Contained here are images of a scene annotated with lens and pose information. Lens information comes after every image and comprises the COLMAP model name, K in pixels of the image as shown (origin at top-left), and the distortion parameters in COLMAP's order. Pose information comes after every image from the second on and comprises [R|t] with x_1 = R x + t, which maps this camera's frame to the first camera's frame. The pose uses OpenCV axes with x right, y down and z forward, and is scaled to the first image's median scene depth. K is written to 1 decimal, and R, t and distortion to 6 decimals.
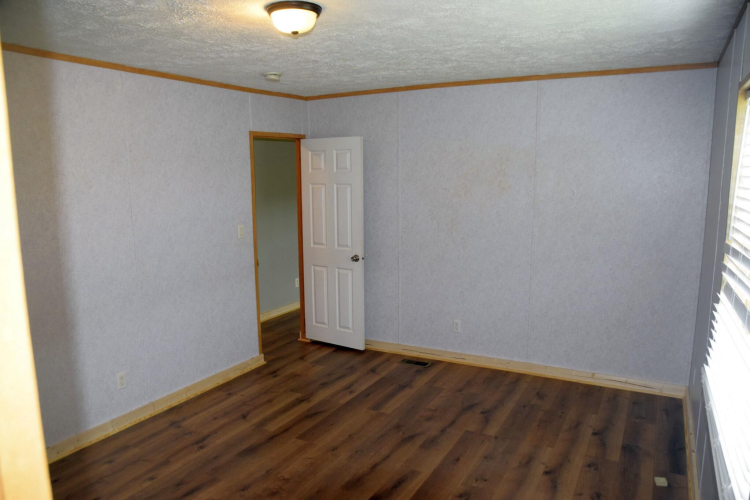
lens RADIAL K [[537.1, 0, 374.9], [0, 537.1, 249.9], [0, 0, 1]] dist [-0.116907, 0.064788]
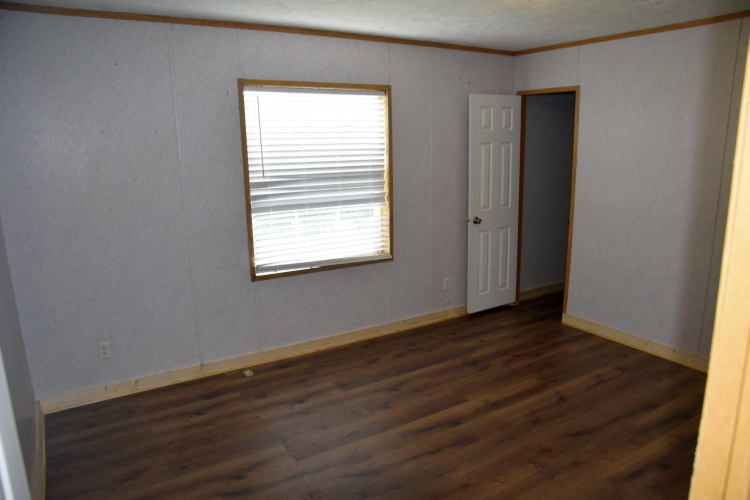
lens RADIAL K [[537.1, 0, 373.1], [0, 537.1, 255.4], [0, 0, 1]] dist [-0.116907, 0.064788]
pose [[-0.873638, -0.079550, 0.480029, -0.310218], [0.091881, 0.941826, 0.323299, -0.216636], [-0.477822, 0.326552, -0.815506, 1.619892]]
